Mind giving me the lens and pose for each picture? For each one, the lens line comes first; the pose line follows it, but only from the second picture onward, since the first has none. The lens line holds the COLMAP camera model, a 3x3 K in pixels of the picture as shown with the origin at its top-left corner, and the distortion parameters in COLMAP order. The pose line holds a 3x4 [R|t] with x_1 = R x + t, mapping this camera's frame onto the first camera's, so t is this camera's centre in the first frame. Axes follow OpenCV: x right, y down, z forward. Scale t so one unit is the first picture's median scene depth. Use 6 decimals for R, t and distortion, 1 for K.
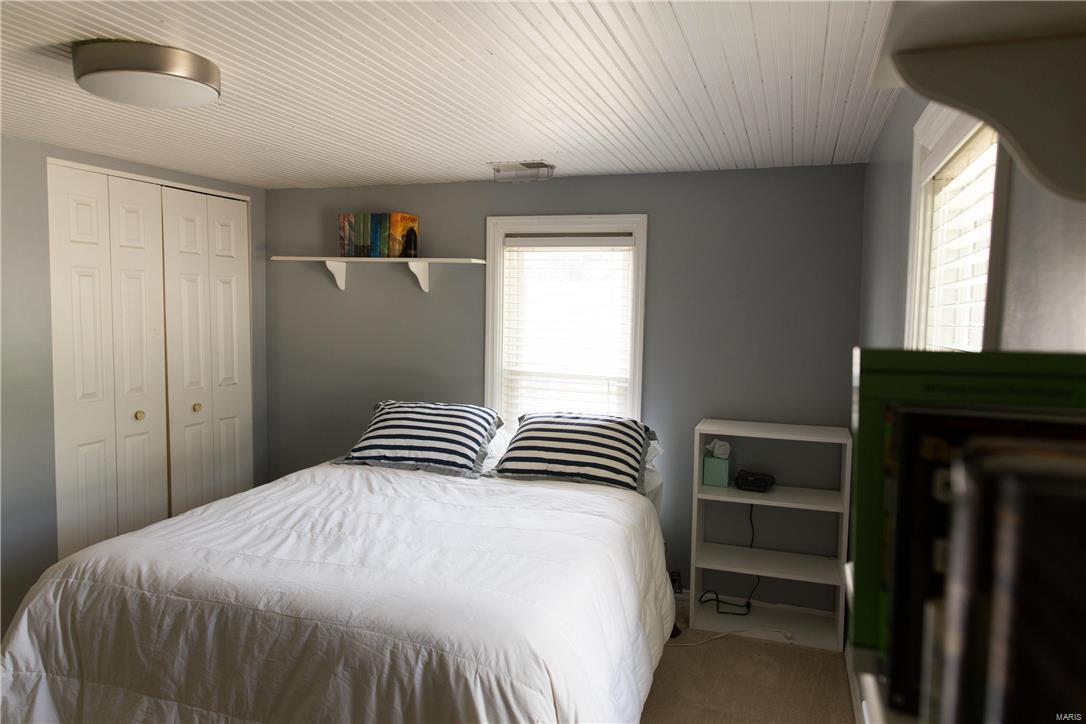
lens RADIAL K [[733.8, 0, 543.0], [0, 733.8, 362.0], [0, 0, 1]] dist [0.000603, 0.002508]
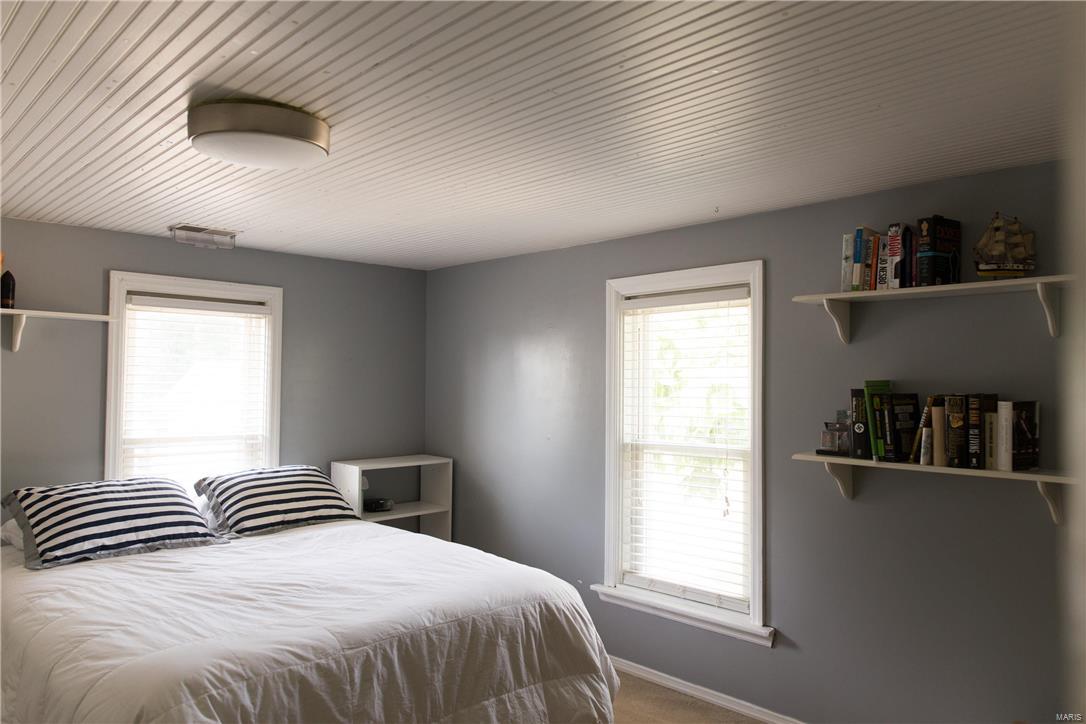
lens RADIAL K [[733.8, 0, 543.0], [0, 733.8, 362.0], [0, 0, 1]] dist [0.000603, 0.002508]
pose [[0.449739, 0.004242, 0.893150, -1.268716], [0.067709, 0.996949, -0.038829, -0.027796], [-0.890590, 0.077937, 0.448080, 0.253644]]
